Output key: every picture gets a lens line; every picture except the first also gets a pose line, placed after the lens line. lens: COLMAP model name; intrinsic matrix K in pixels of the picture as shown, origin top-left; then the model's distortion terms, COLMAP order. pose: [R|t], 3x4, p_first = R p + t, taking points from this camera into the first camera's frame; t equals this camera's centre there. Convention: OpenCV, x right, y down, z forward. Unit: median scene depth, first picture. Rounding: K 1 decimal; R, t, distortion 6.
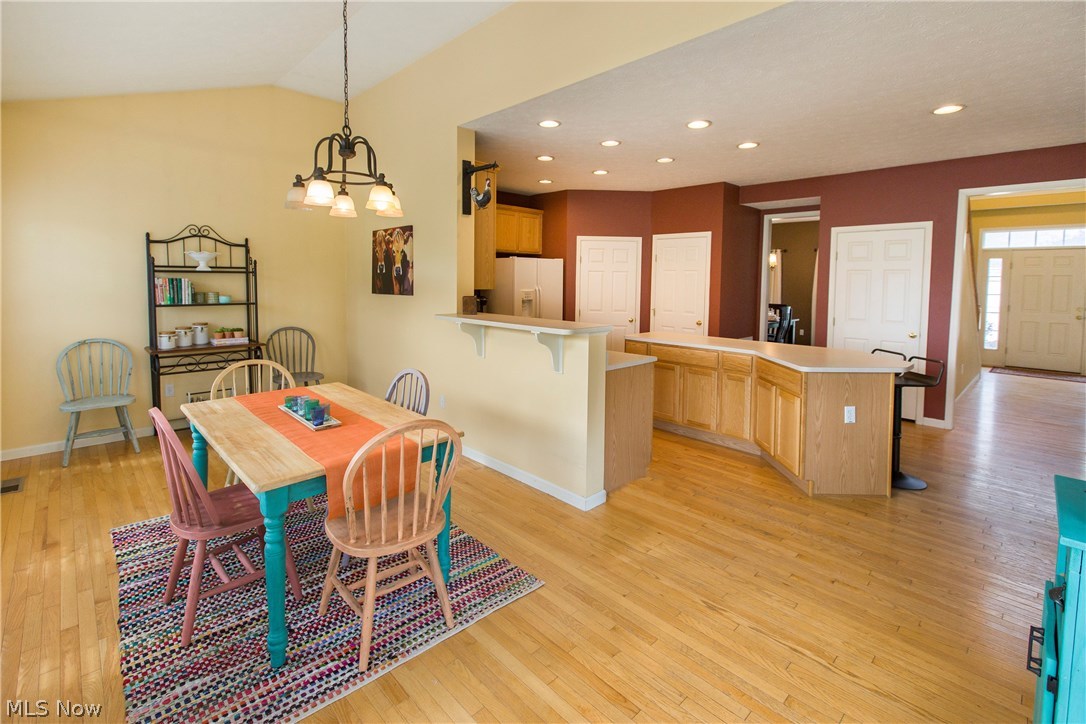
lens RADIAL K [[496.1, 0, 589.0], [0, 496.1, 309.5], [0, 0, 1]] dist [0.006769, 0.000607]
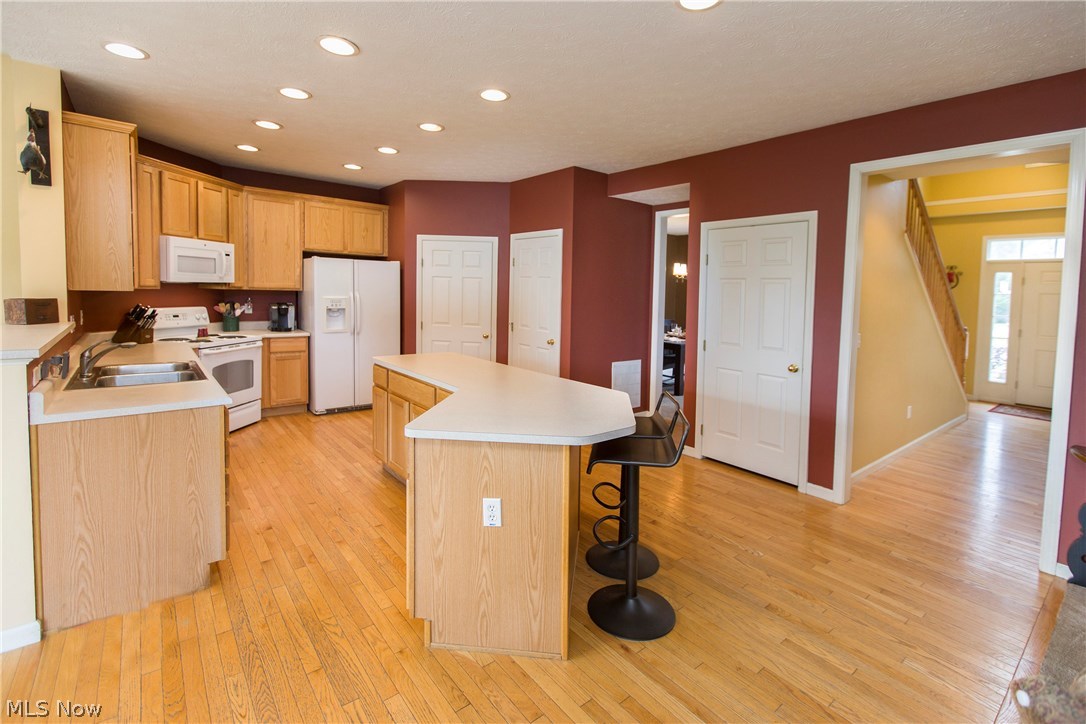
lens RADIAL K [[496.1, 0, 539.5], [0, 496.1, 313.3], [0, 0, 1]] dist [0.006769, 0.000607]
pose [[0.993630, 0.022581, -0.110406, 0.285462], [-0.024430, 0.999583, -0.015417, -0.006435], [0.110012, 0.018016, 0.993767, 0.188344]]
